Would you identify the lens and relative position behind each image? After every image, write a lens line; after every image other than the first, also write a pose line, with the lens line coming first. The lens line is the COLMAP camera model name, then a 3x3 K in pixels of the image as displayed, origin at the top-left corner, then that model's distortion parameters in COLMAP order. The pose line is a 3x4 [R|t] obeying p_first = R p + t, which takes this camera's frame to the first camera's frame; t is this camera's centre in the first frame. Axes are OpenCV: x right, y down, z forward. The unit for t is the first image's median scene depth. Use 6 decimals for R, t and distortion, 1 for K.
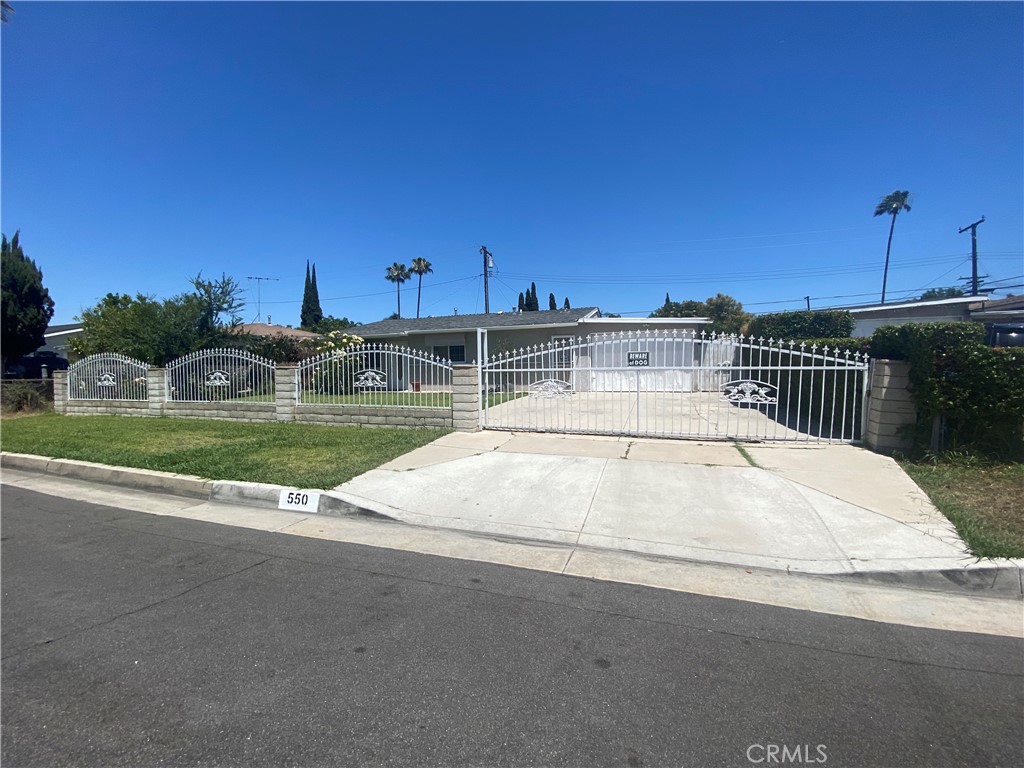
lens RADIAL K [[414.0, 0, 517.2], [0, 414.0, 389.8], [0, 0, 1]] dist [-0.005514, -0.002876]
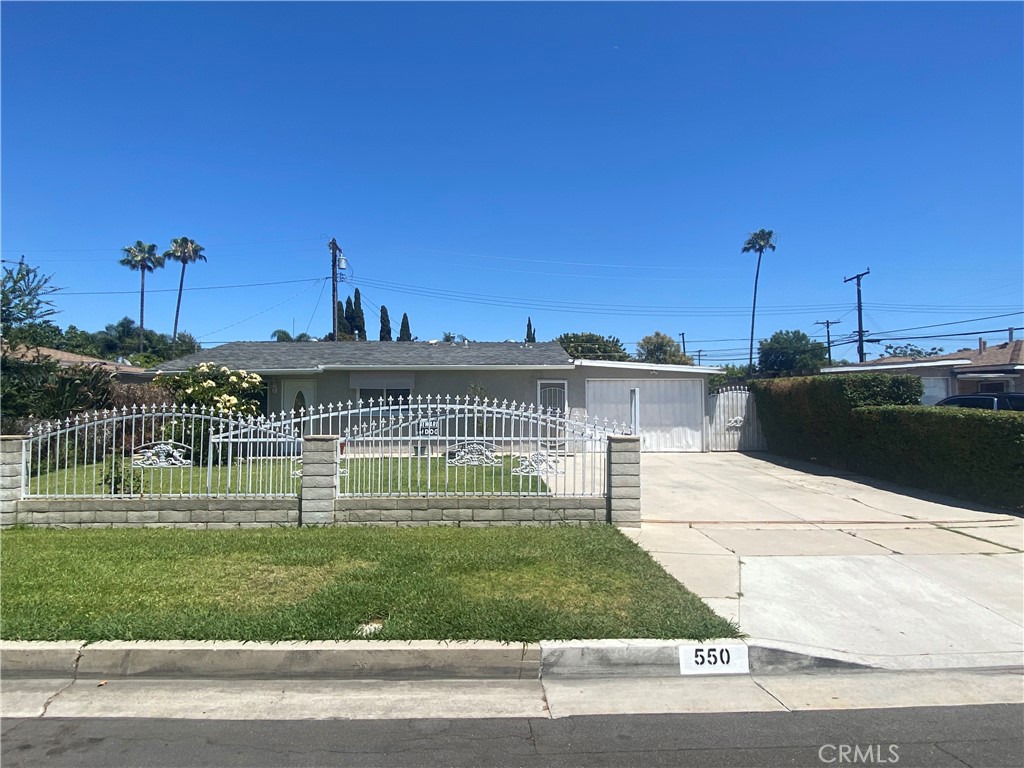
lens RADIAL K [[562.1, 0, 504.4], [0, 562.1, 377.1], [0, 0, 1]] dist [0.019981, -0.013151]
pose [[0.936020, 0.030789, 0.350598, -0.606886], [0.005165, 0.994857, -0.101156, -0.057254], [-0.351909, 0.096495, 0.931047, 0.089897]]
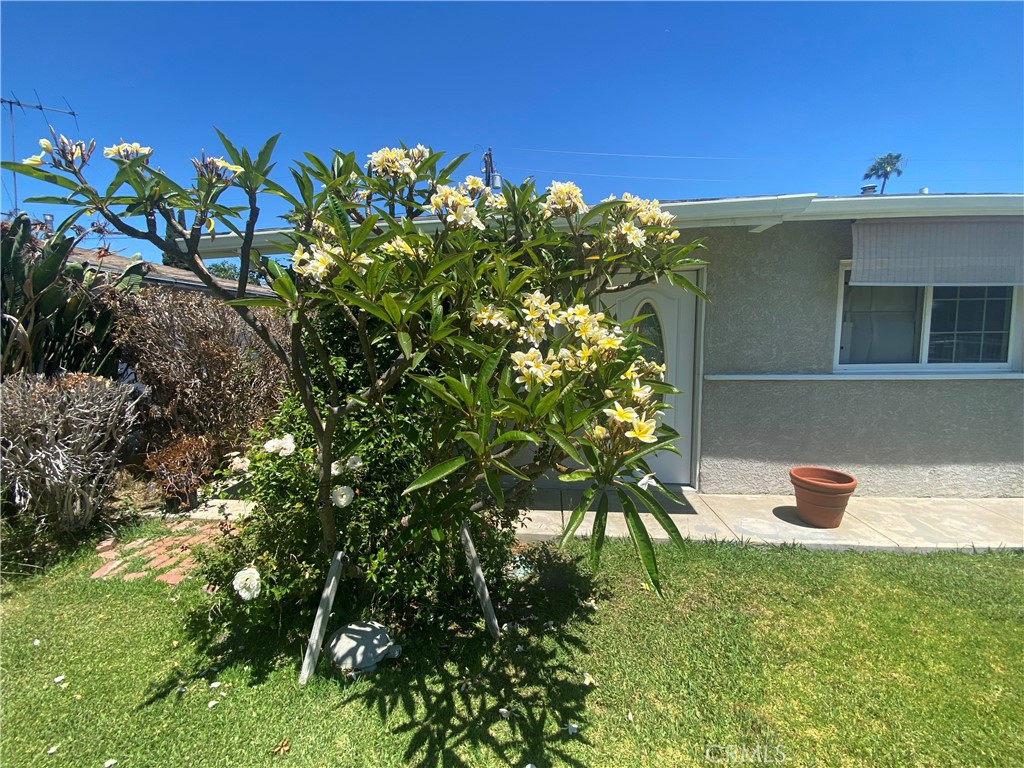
lens RADIAL K [[422.4, 0, 514.9], [0, 422.4, 375.3], [0, 0, 1]] dist [0.001690, -0.011591]
pose [[0.973926, -0.019291, 0.226046, -0.842539], [0.011876, 0.999347, 0.034120, -0.139804], [-0.226556, -0.030546, 0.973519, 1.636192]]
